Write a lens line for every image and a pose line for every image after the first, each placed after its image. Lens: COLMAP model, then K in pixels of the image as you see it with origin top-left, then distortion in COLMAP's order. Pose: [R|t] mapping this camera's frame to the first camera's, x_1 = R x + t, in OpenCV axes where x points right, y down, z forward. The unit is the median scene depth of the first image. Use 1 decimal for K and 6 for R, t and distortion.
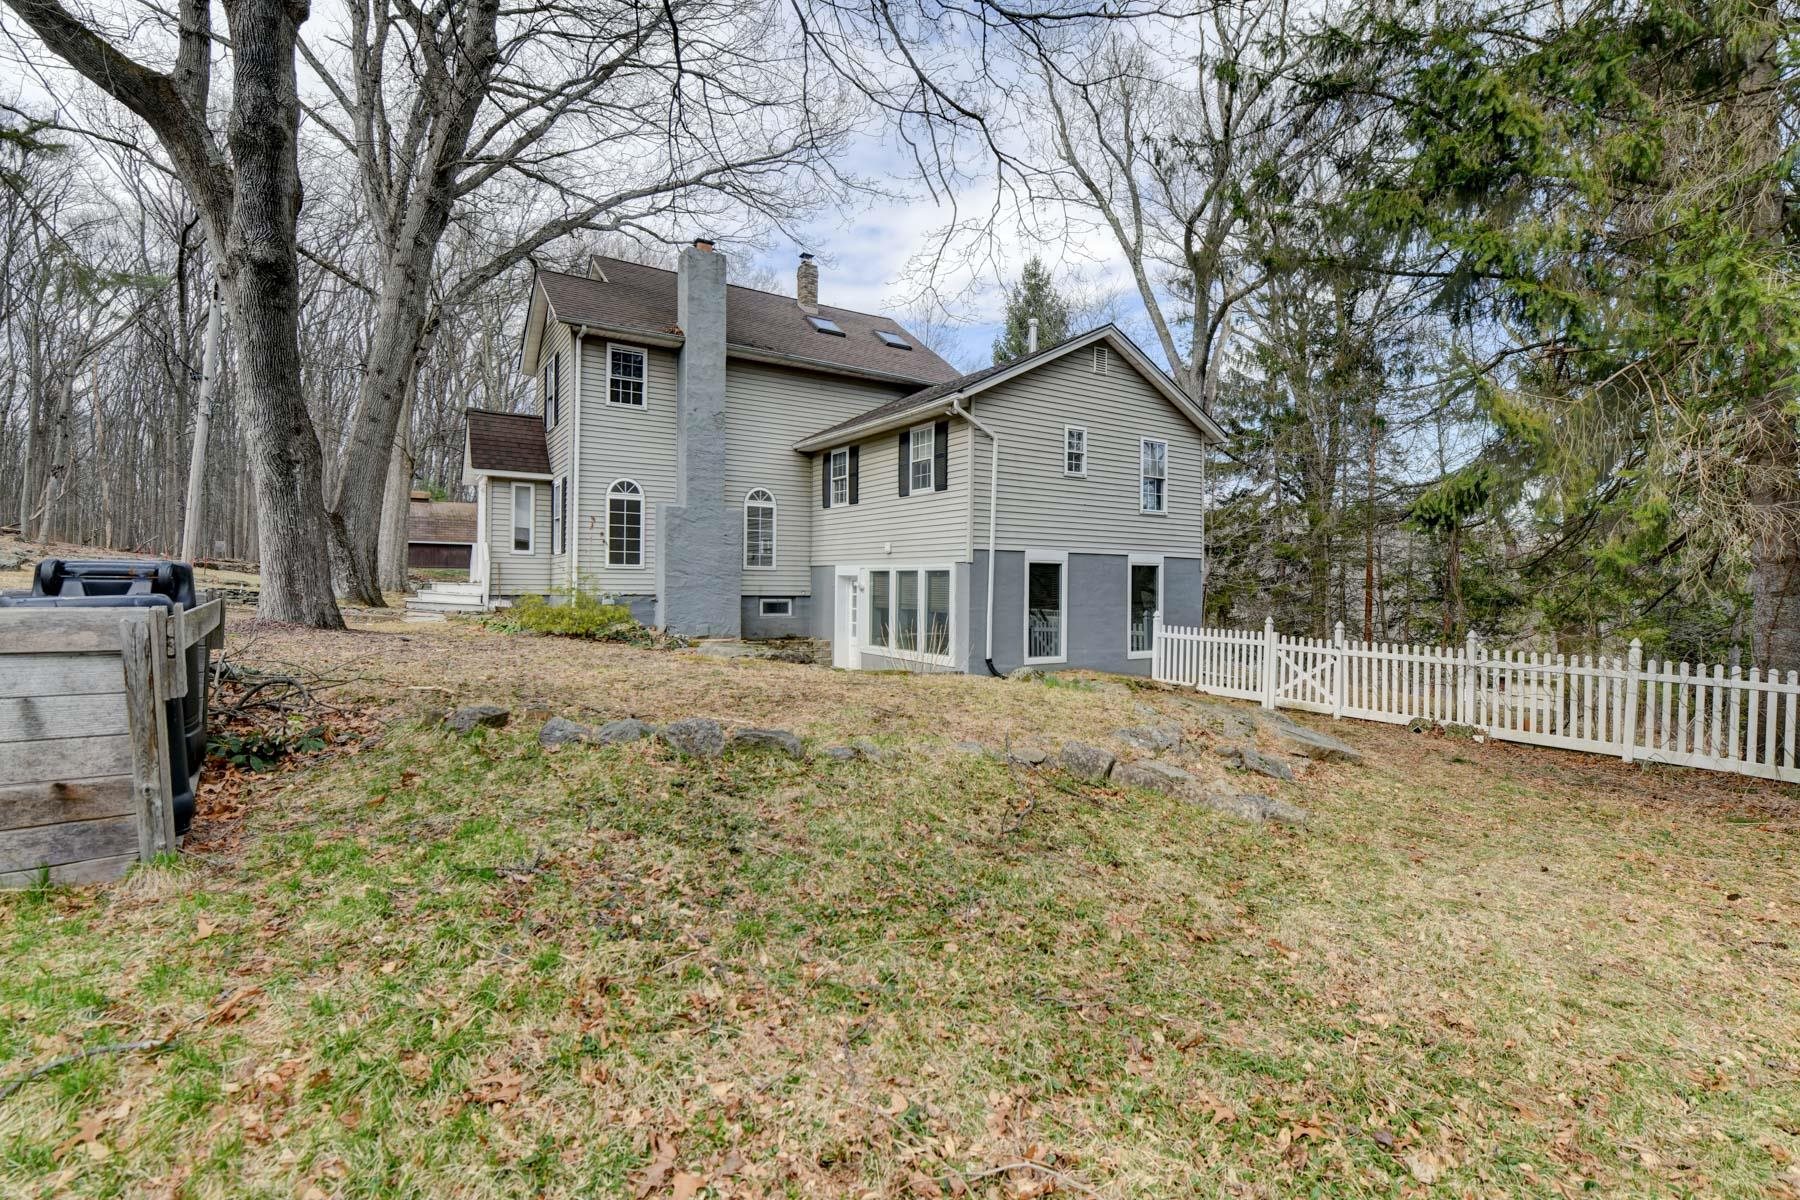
lens RADIAL K [[842.4, 0, 904.5], [0, 842.4, 587.2], [0, 0, 1]] dist [0.001391, 0.000164]
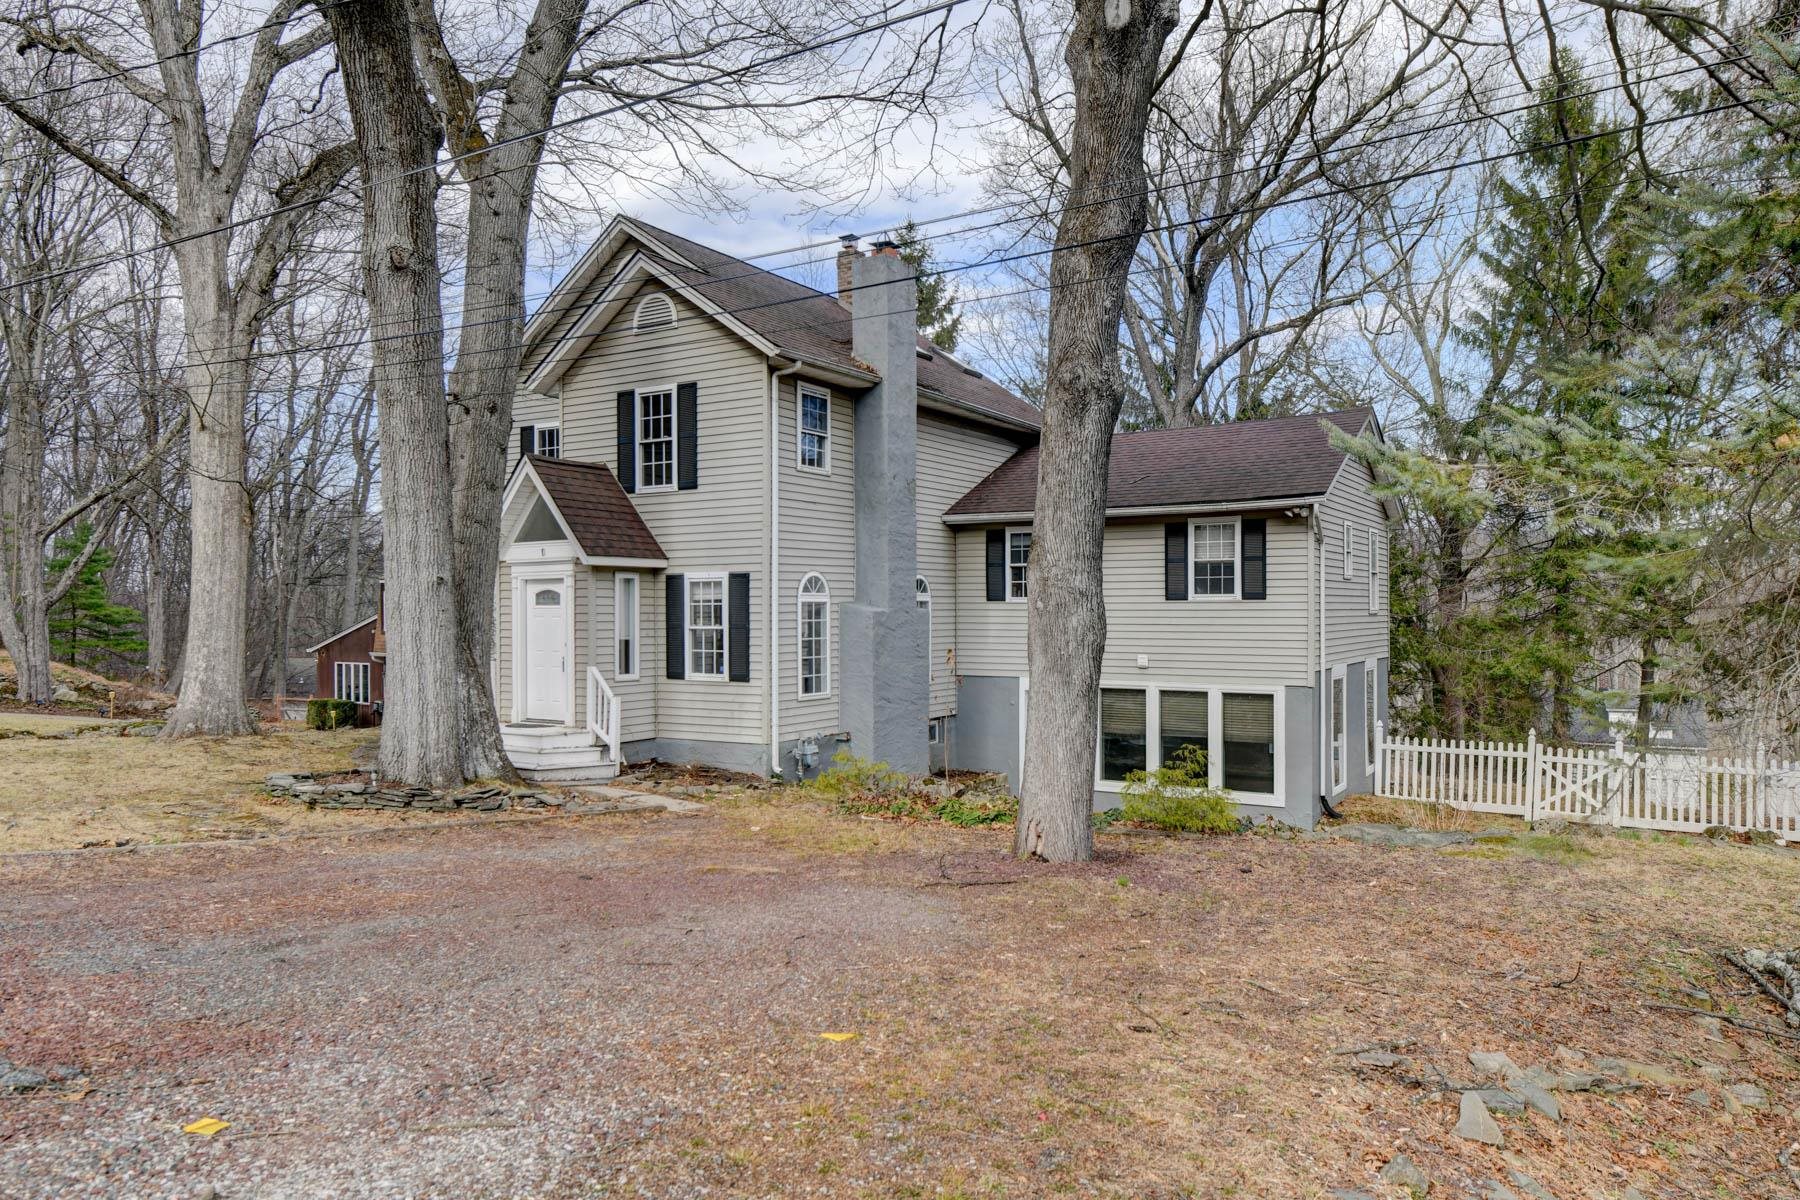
lens RADIAL K [[1233.2, 0, 901.0], [0, 1233.2, 599.0], [0, 0, 1]] dist [0.000793, -0.007609]
pose [[0.898282, -0.011553, 0.439267, -0.797707], [0.013881, 0.999901, -0.002088, -0.114147], [-0.439199, 0.007973, 0.898354, 0.040506]]
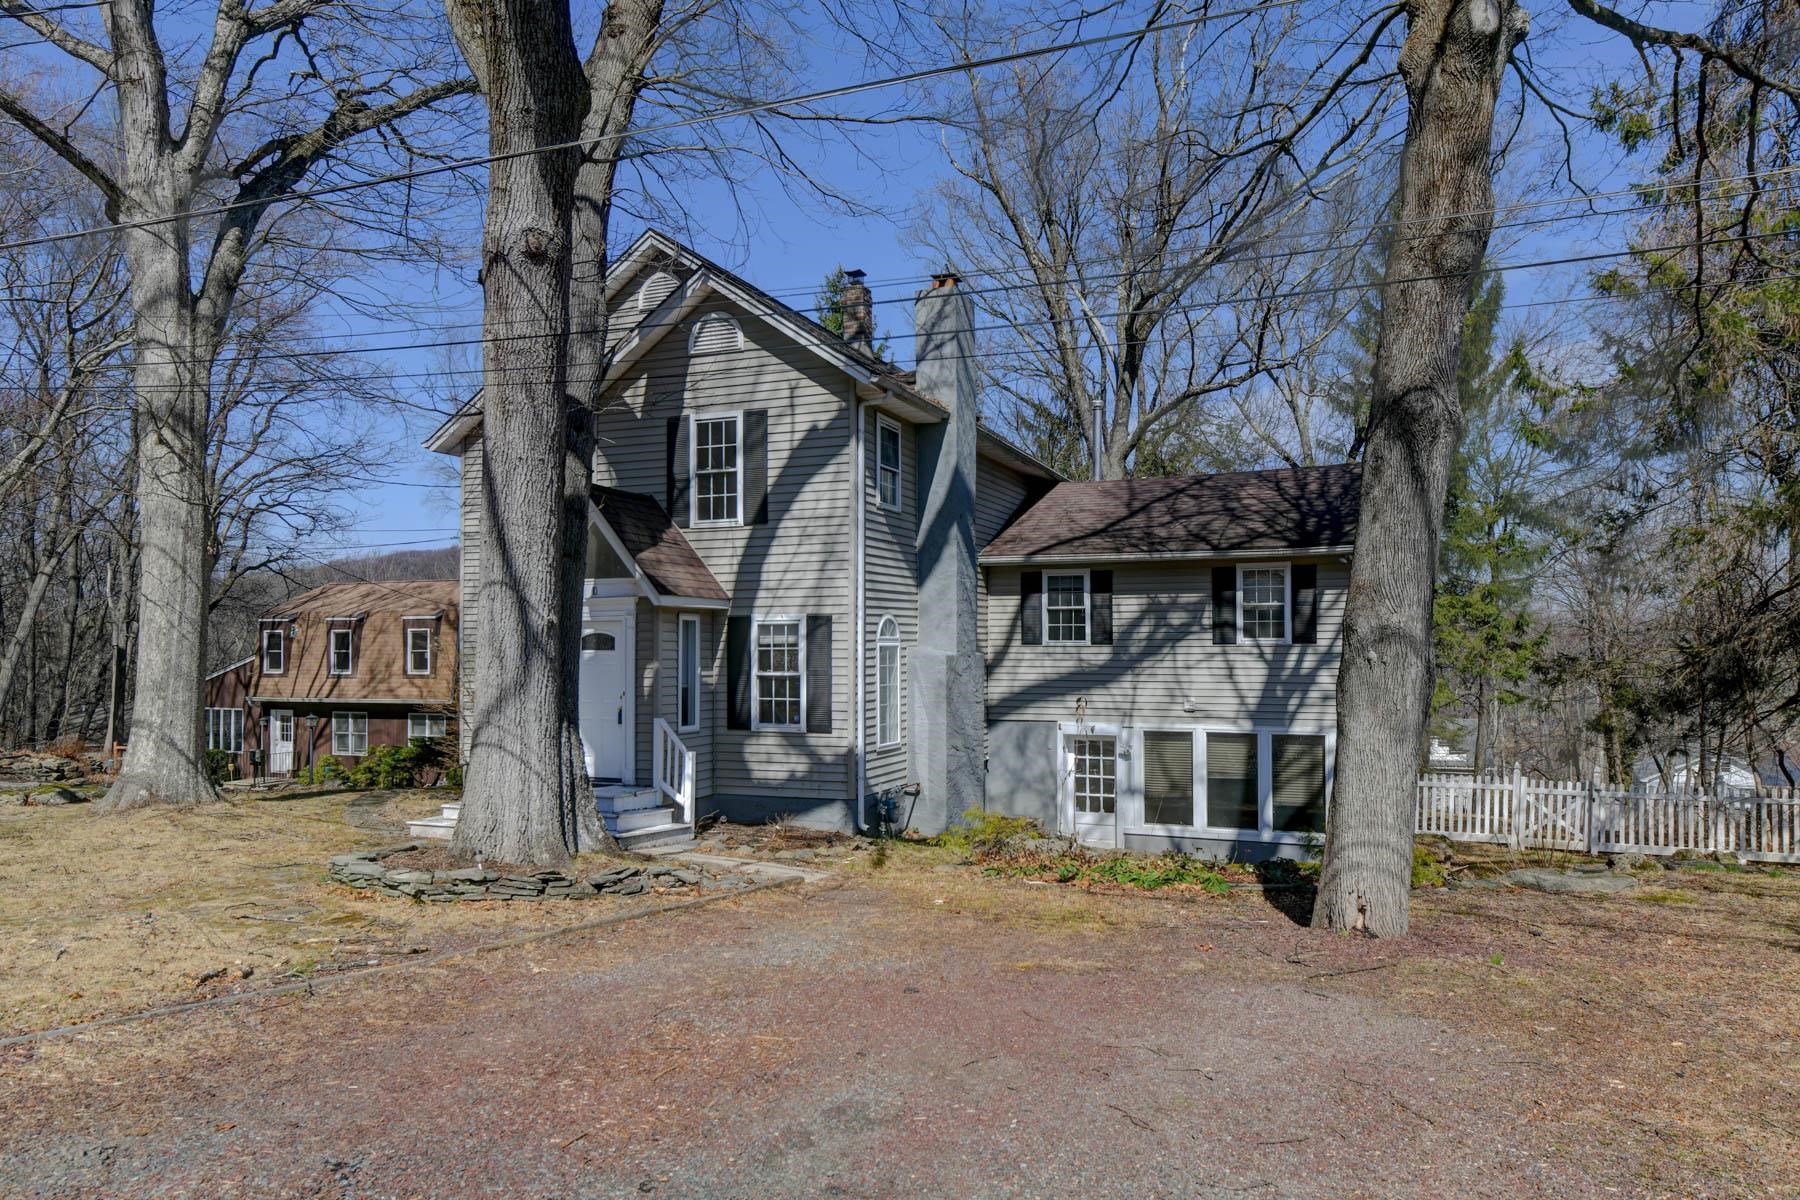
lens RADIAL K [[1131.8, 0, 900.1], [0, 1131.8, 609.6], [0, 0, 1]] dist [-0.009073, 0.004552]
pose [[0.794638, 0.004238, 0.607068, -0.981003], [0.012628, 0.999644, -0.023509, -0.124709], [-0.606952, 0.026348, 0.794302, 0.338720]]
